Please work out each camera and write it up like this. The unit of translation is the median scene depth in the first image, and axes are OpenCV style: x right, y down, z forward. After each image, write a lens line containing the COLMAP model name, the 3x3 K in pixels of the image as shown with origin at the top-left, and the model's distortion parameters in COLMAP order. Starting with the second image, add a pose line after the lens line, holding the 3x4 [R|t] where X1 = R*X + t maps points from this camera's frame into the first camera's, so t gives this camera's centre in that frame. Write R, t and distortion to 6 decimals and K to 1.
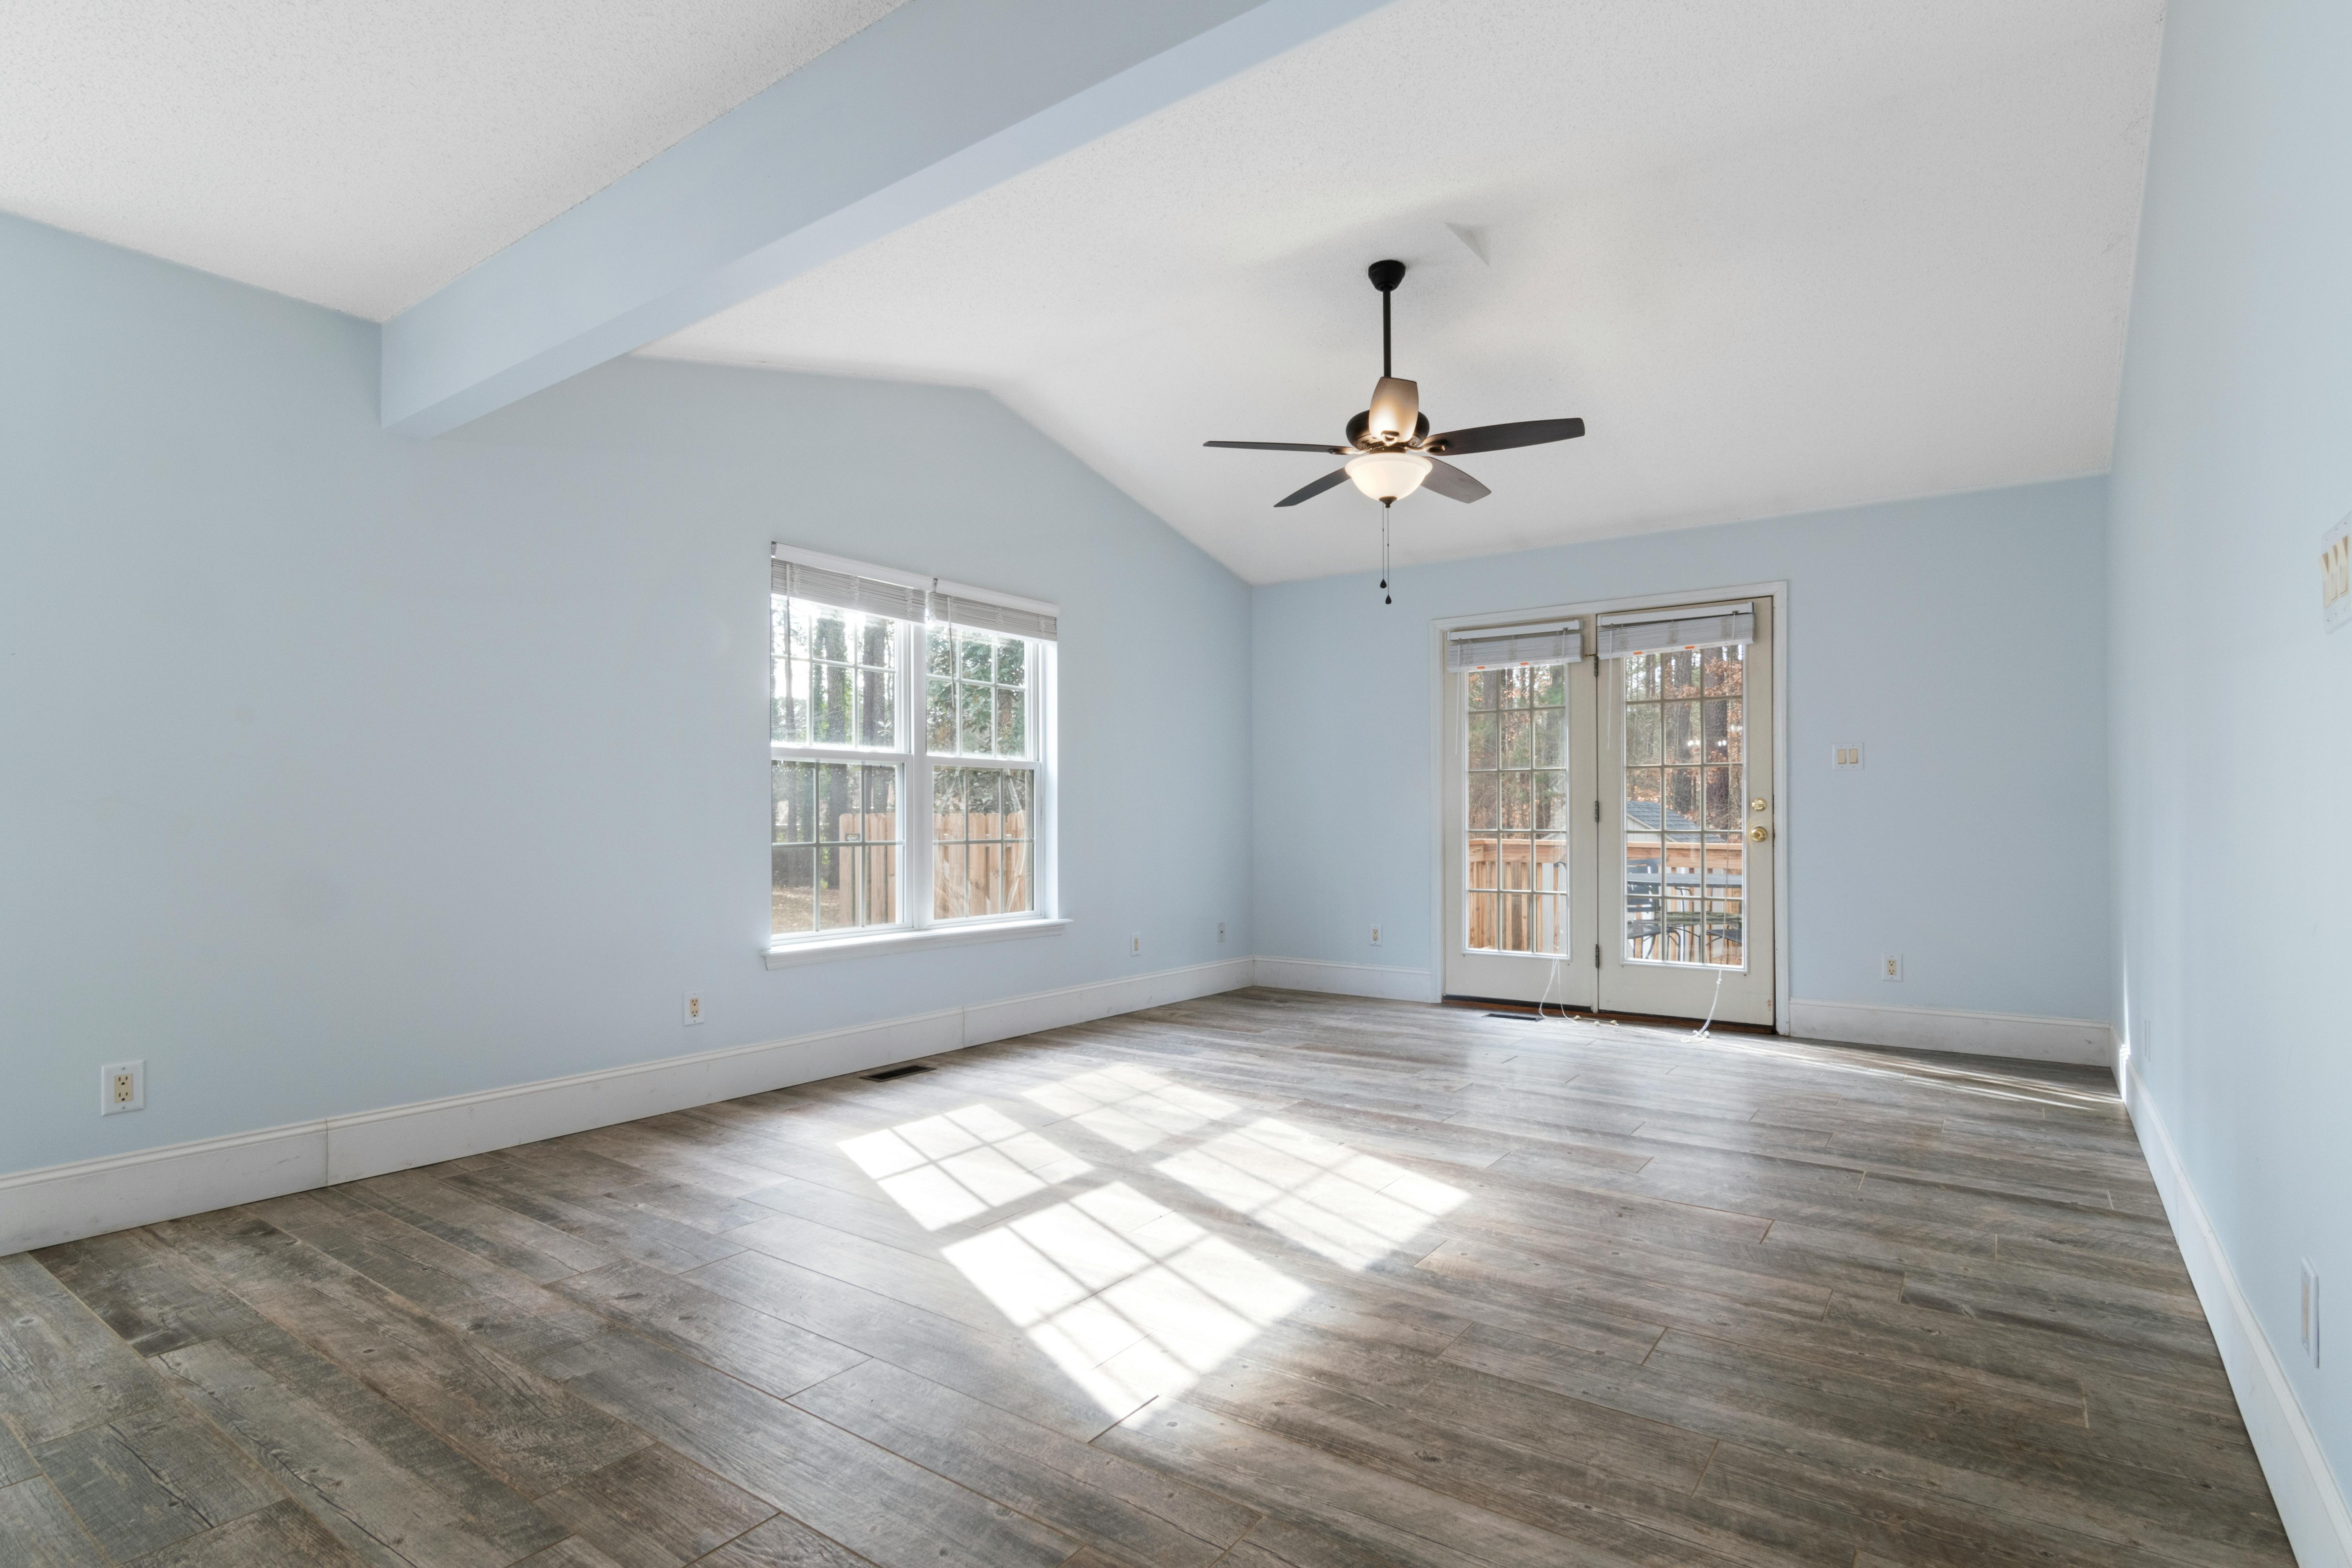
lens RADIAL K [[1158.9, 0, 1175.8], [0, 1158.9, 801.3], [0, 0, 1]] dist [-0.000211, 0.002032]
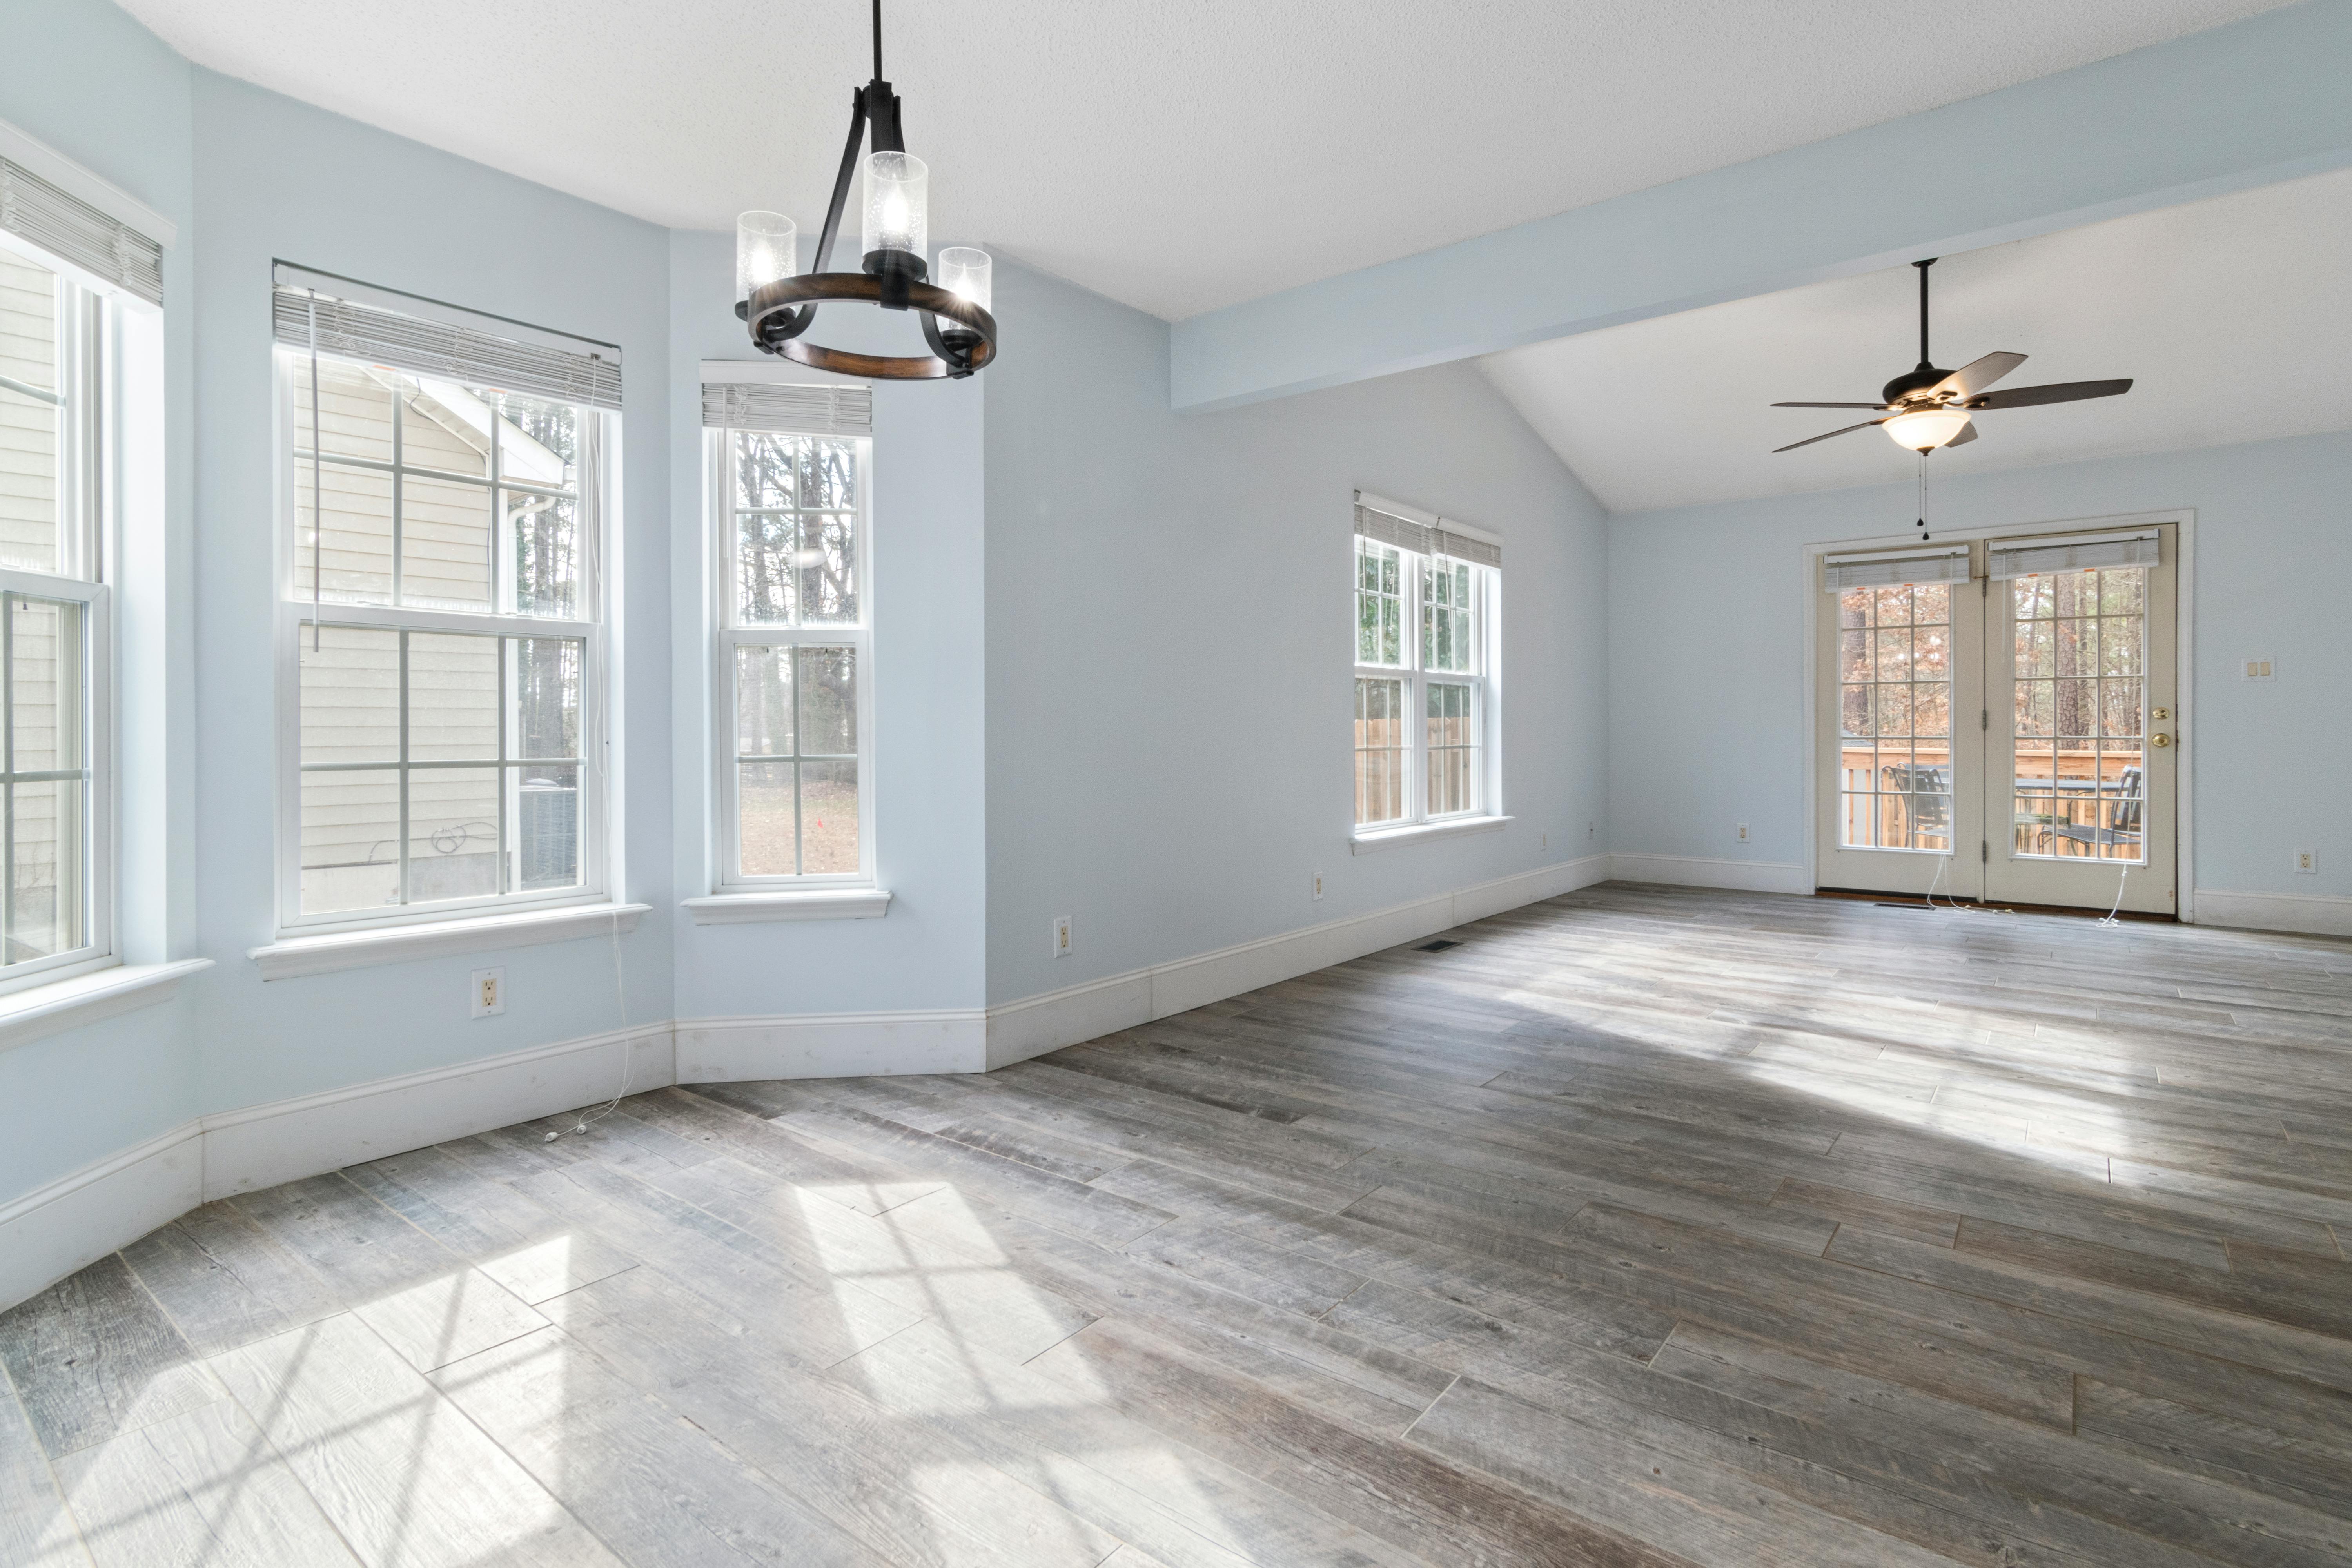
lens RADIAL K [[1158.9, 0, 1163.3], [0, 1158.9, 719.7], [0, 0, 1]] dist [-0.000211, 0.002032]
pose [[0.998937, -0.001321, -0.046086, -0.398852], [0.001653, 0.999973, 0.007154, -0.000407], [0.046075, -0.007223, 0.998912, -0.144288]]
